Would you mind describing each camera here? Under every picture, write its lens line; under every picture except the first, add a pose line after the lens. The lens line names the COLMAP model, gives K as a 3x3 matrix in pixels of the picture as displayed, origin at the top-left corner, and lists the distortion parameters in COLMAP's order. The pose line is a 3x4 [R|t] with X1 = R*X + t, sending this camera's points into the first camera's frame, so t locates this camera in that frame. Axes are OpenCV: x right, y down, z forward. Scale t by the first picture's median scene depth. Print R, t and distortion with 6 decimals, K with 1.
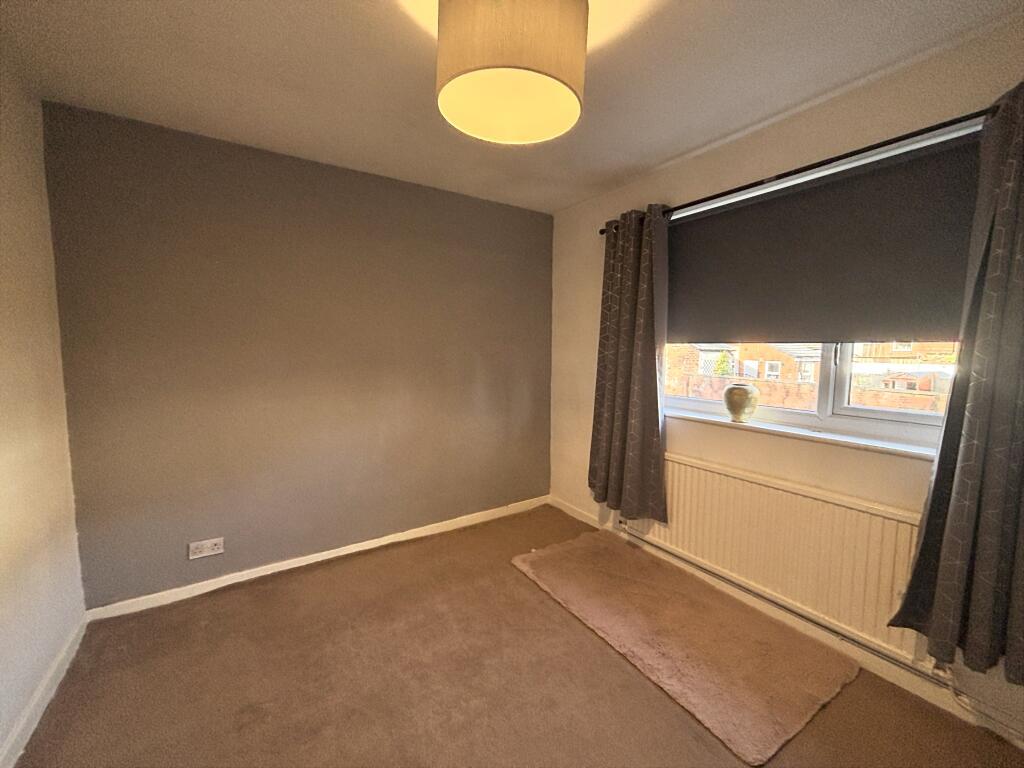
lens RADIAL K [[410.7, 0, 508.3], [0, 410.7, 382.9], [0, 0, 1]] dist [0.002756, -0.000633]
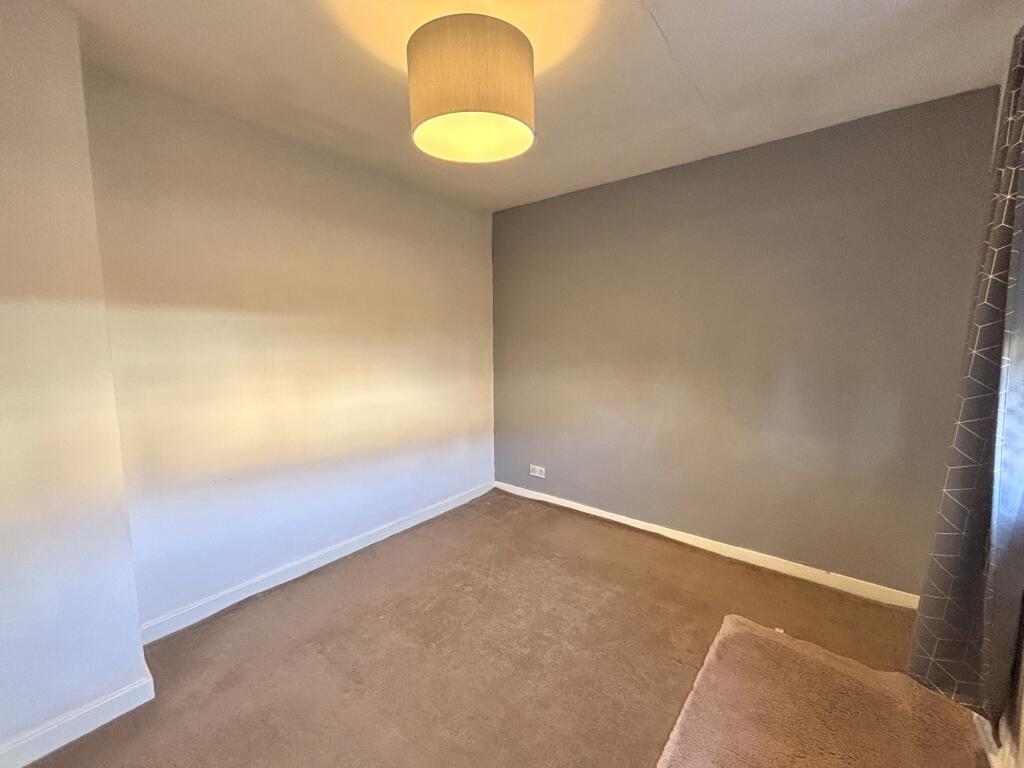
lens RADIAL K [[410.7, 0, 509.5], [0, 410.7, 392.0], [0, 0, 1]] dist [0.002756, -0.000633]
pose [[0.333165, 0.127631, -0.934190, 0.613814], [-0.078487, 0.991111, 0.107417, -0.045947], [0.939596, 0.037534, 0.340221, 0.367710]]
